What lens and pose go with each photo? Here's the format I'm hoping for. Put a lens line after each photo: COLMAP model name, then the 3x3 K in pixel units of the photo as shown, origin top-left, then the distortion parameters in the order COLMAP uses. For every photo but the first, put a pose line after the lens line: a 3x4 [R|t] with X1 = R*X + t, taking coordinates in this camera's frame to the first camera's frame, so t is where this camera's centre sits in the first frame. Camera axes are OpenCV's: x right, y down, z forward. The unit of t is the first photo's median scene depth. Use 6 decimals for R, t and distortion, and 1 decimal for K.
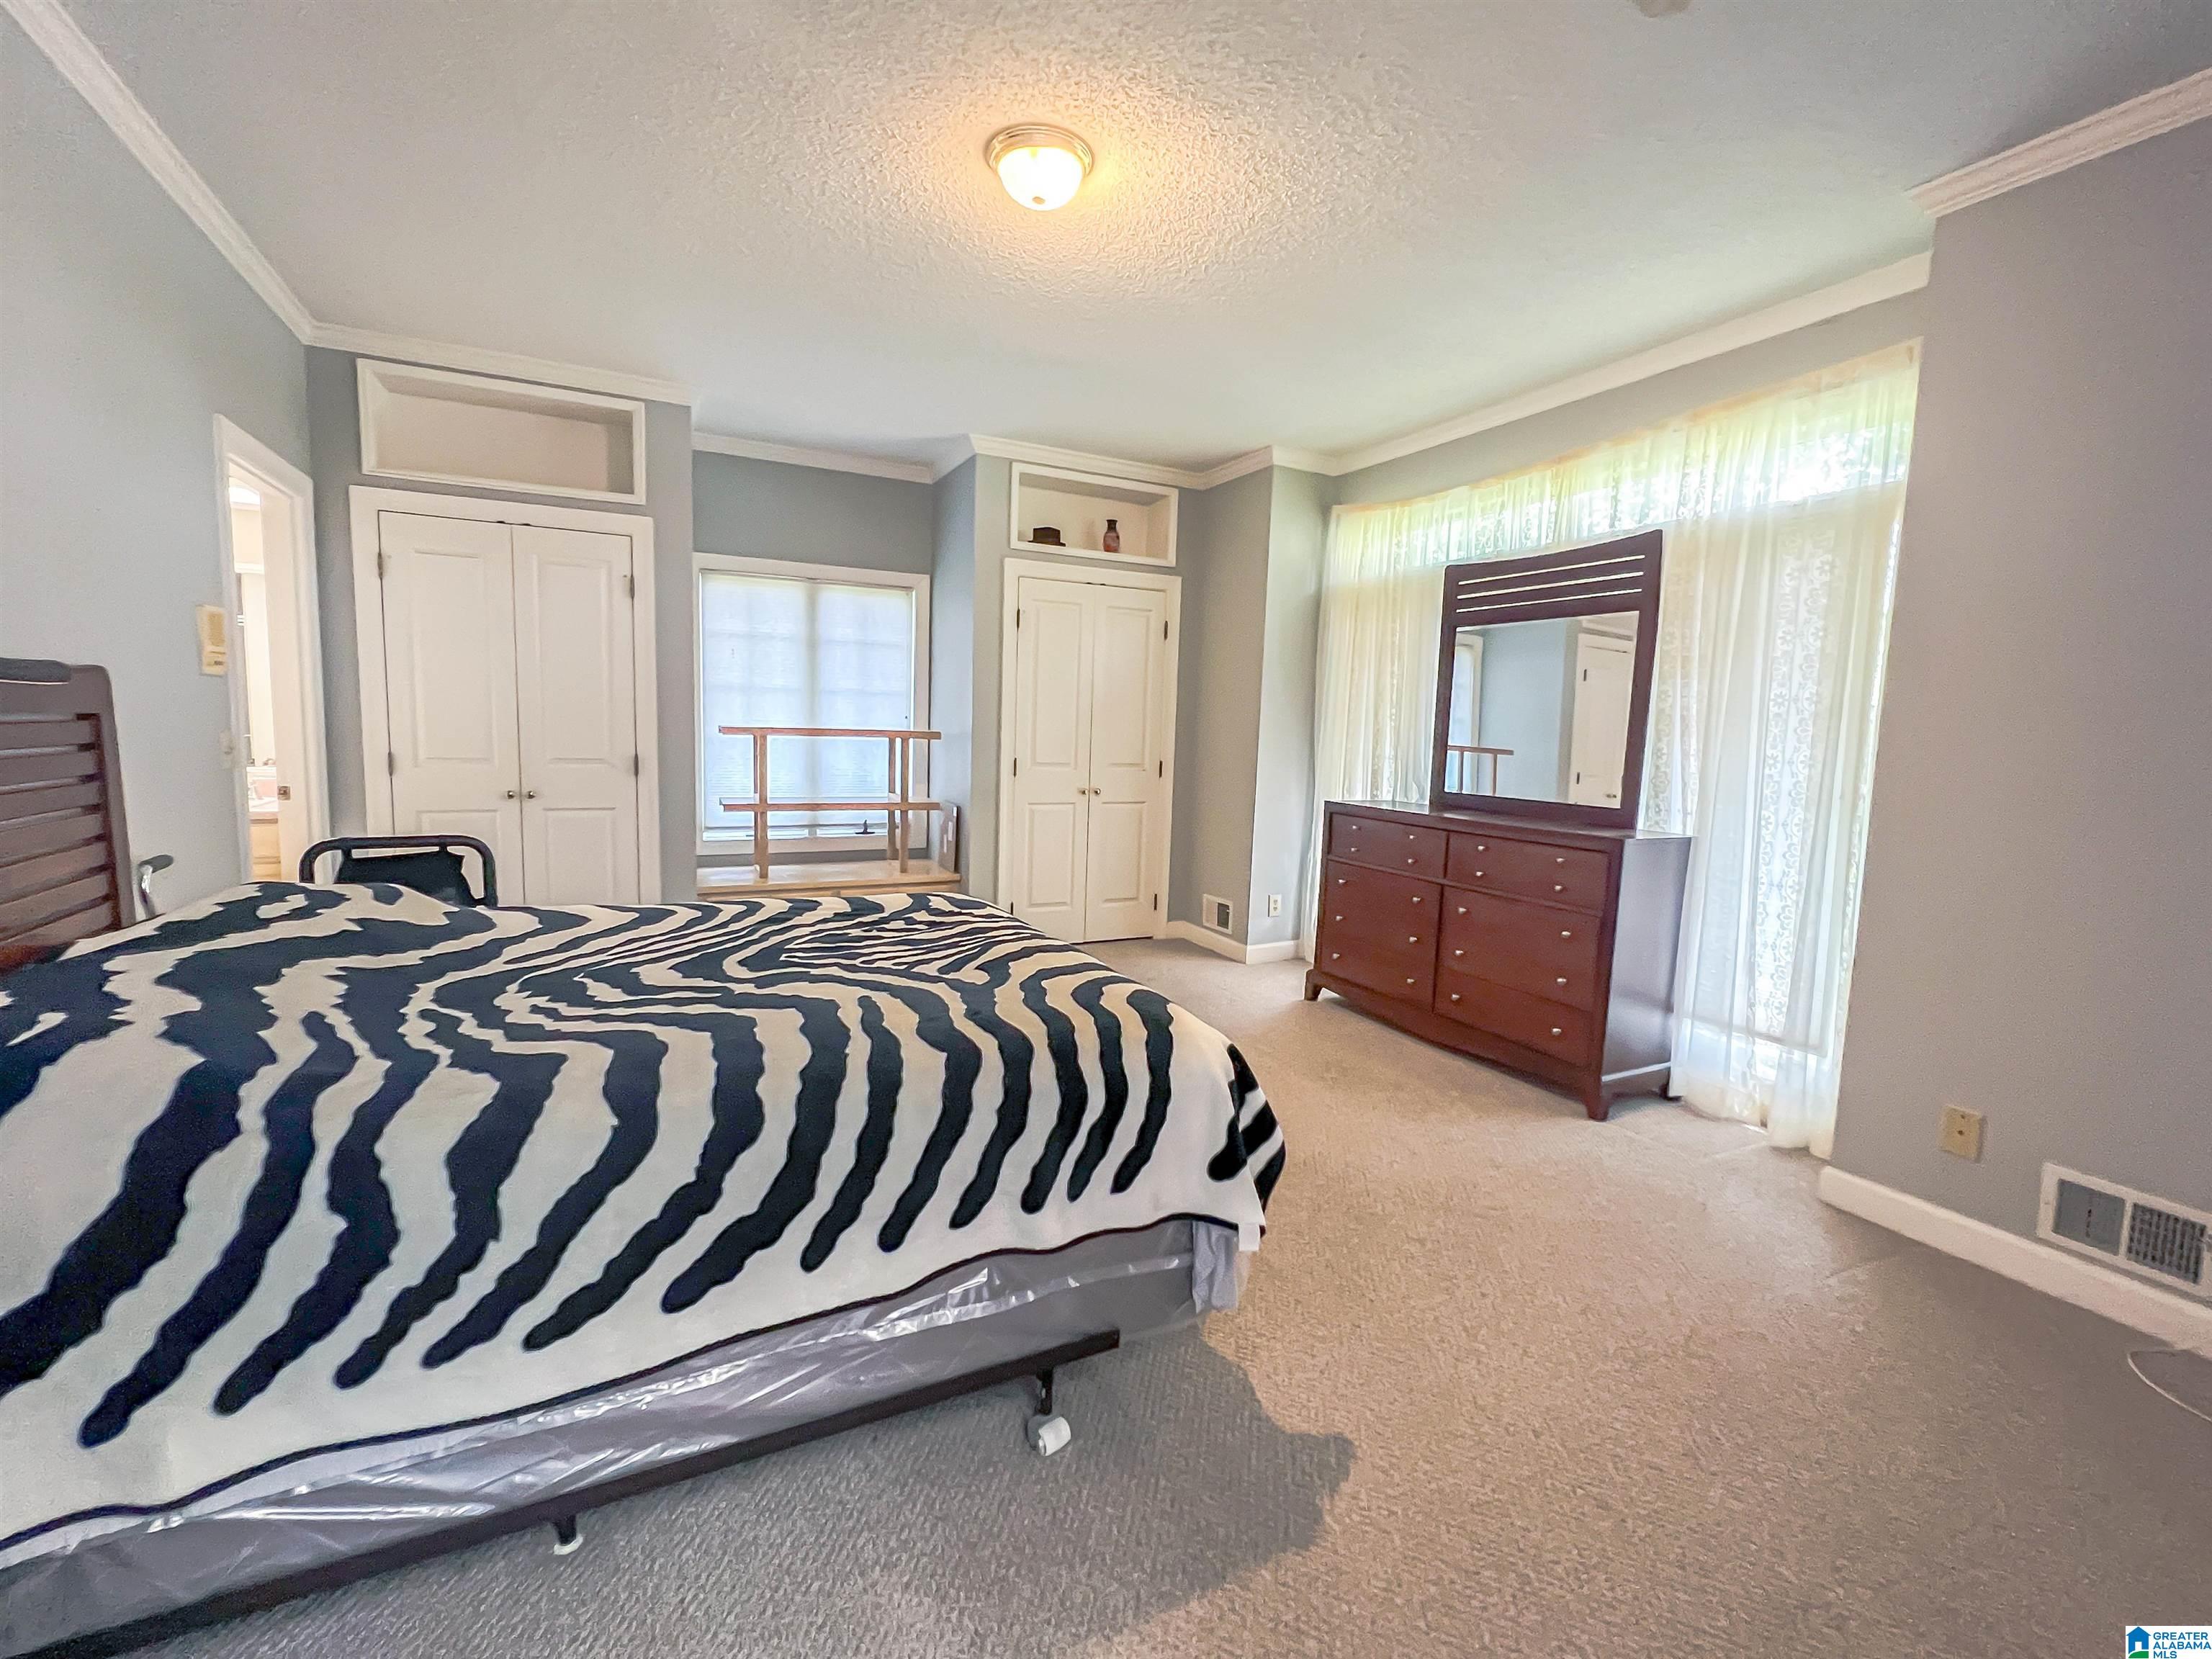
lens RADIAL K [[938.7, 0, 1106.2], [0, 938.7, 821.7], [0, 0, 1]] dist [-0.001859, 0.000285]
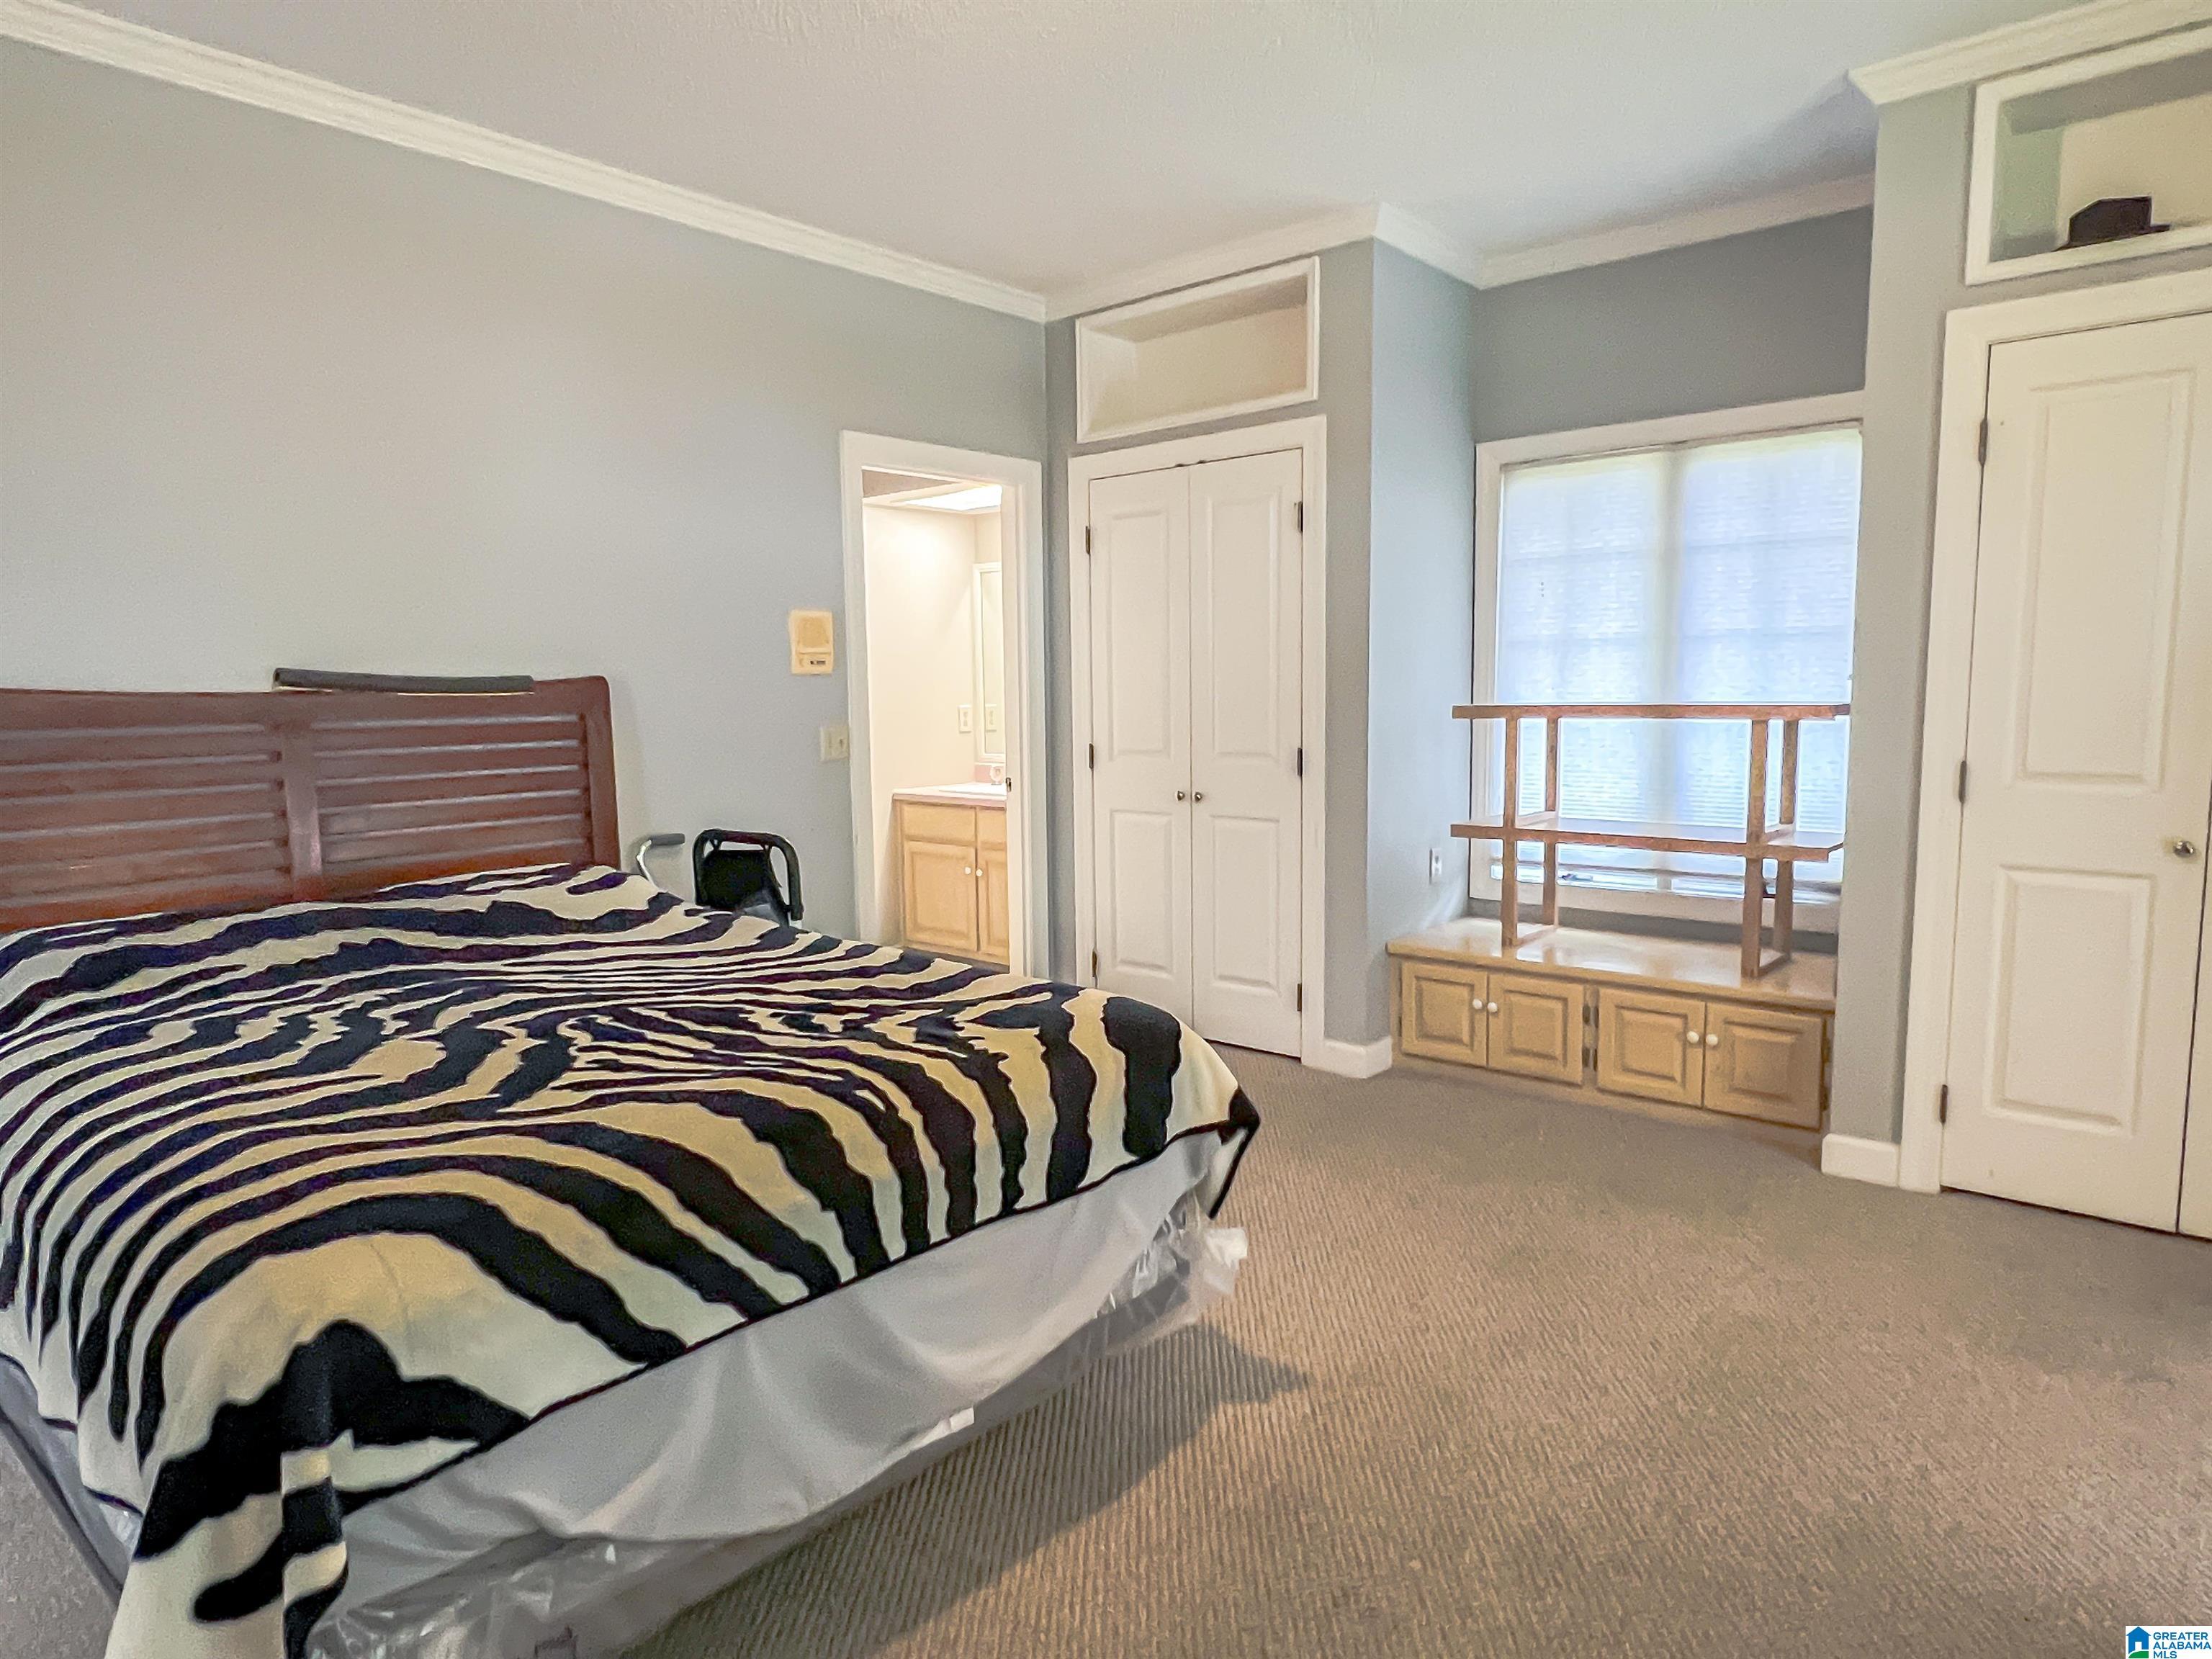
lens RADIAL K [[1323.2, 0, 1102.7], [0, 1323.2, 821.2], [0, 0, 1]] dist [0.001115, 0.000731]
pose [[0.383978, 0.058666, -0.921477, 0.485307], [-0.069998, 0.996957, 0.034303, -0.049089], [0.920685, 0.051329, 0.386916, 0.584538]]
